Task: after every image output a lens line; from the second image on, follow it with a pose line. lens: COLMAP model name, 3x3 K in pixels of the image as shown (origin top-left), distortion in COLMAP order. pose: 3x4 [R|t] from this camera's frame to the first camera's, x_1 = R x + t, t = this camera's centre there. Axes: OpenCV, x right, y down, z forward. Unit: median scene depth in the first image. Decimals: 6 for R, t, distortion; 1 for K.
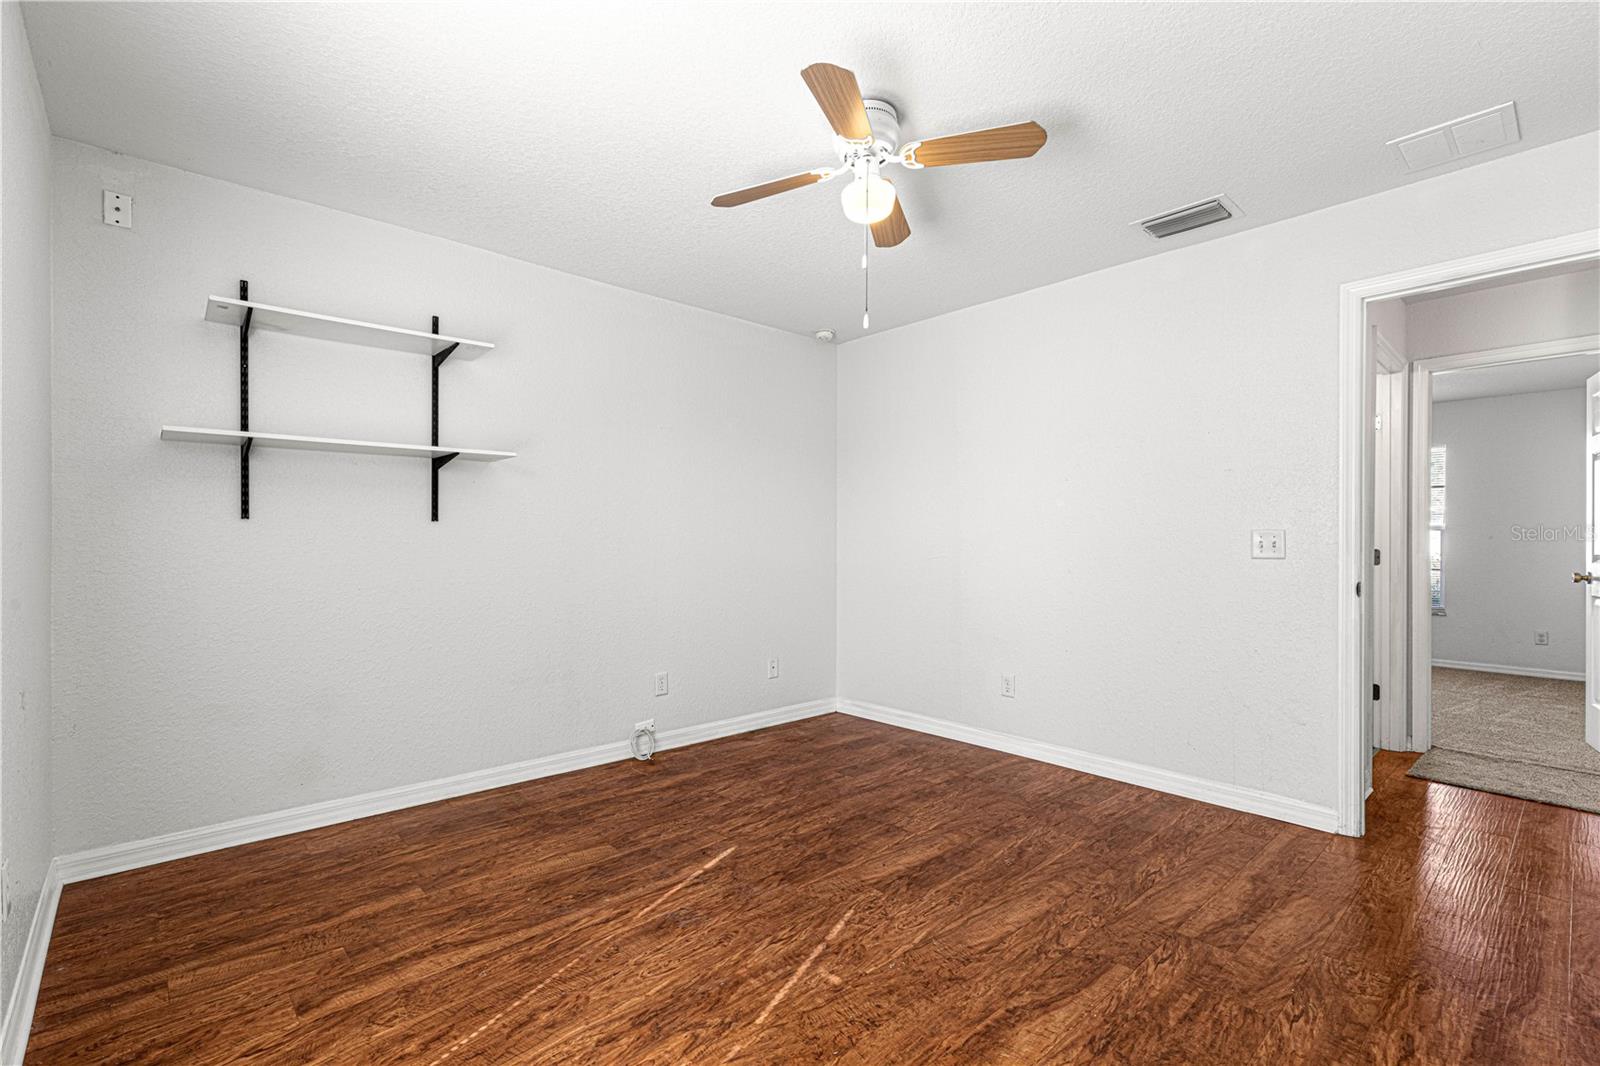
lens RADIAL K [[722.5, 0, 802.5], [0, 722.5, 547.0], [0, 0, 1]] dist [0.008678, -0.000161]
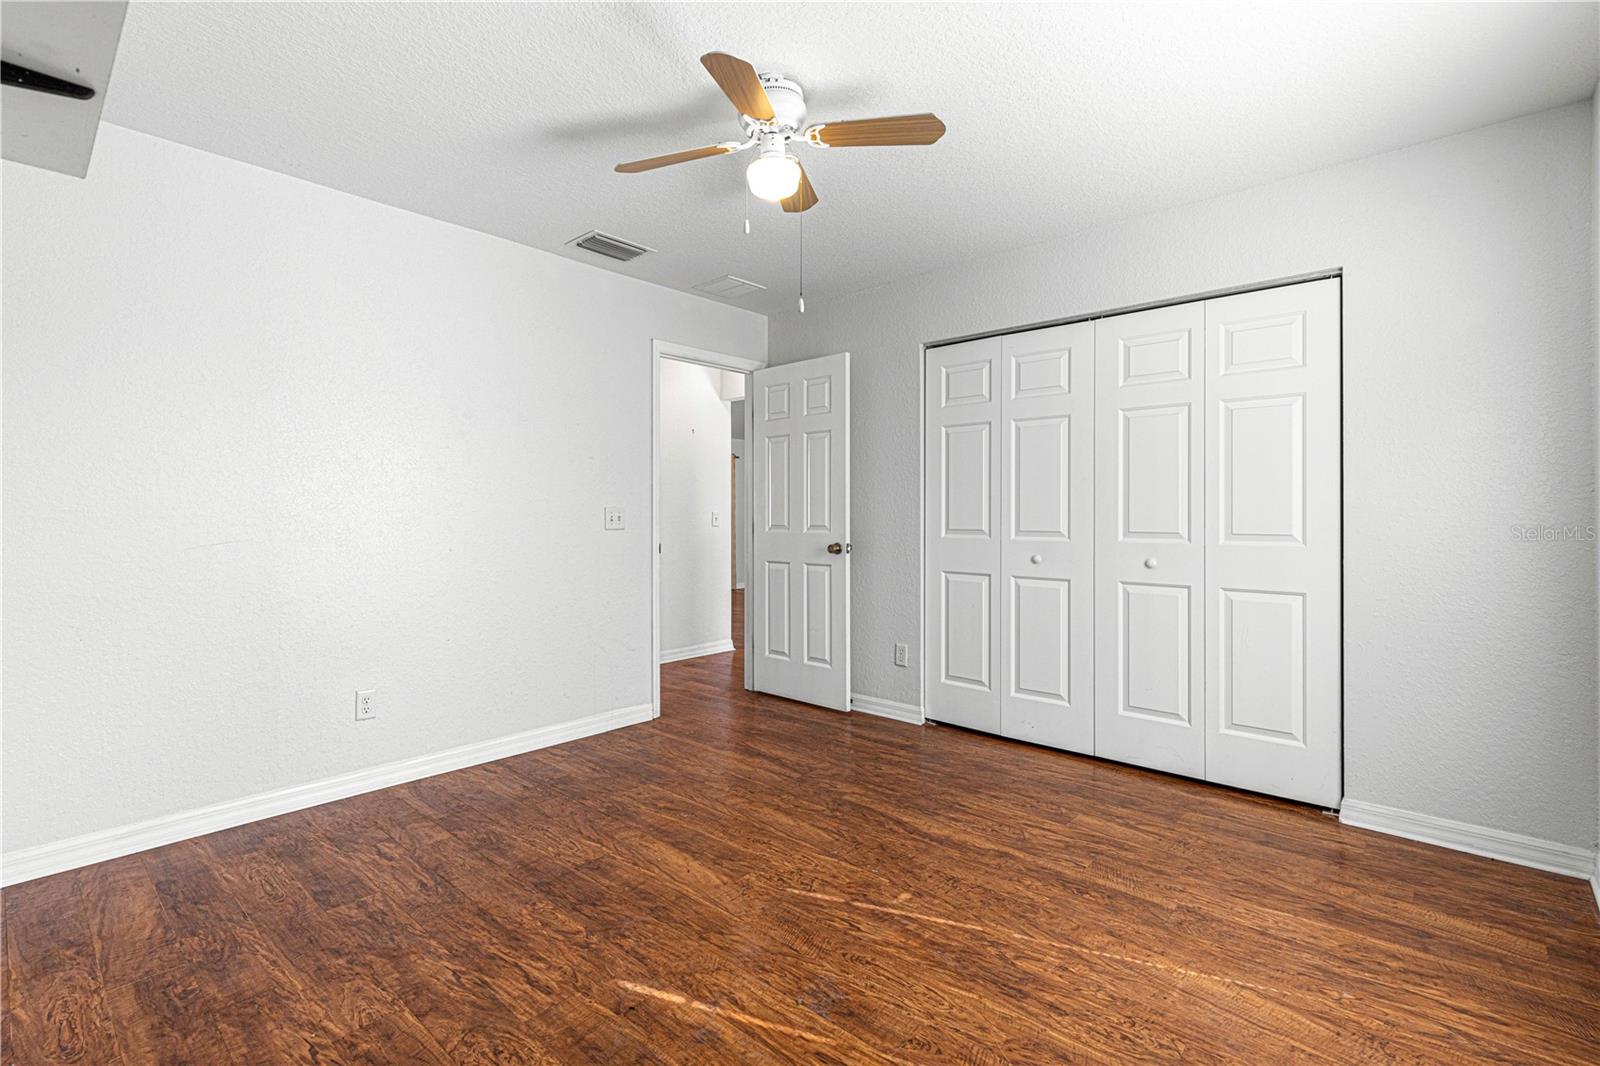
lens RADIAL K [[722.5, 0, 802.5], [0, 722.5, 547.0], [0, 0, 1]] dist [0.008678, -0.000161]
pose [[-0.089954, -0.045124, 0.994923, -0.773010], [0.009342, 0.998891, 0.046148, -0.010694], [-0.995902, 0.013445, -0.089433, 0.910905]]
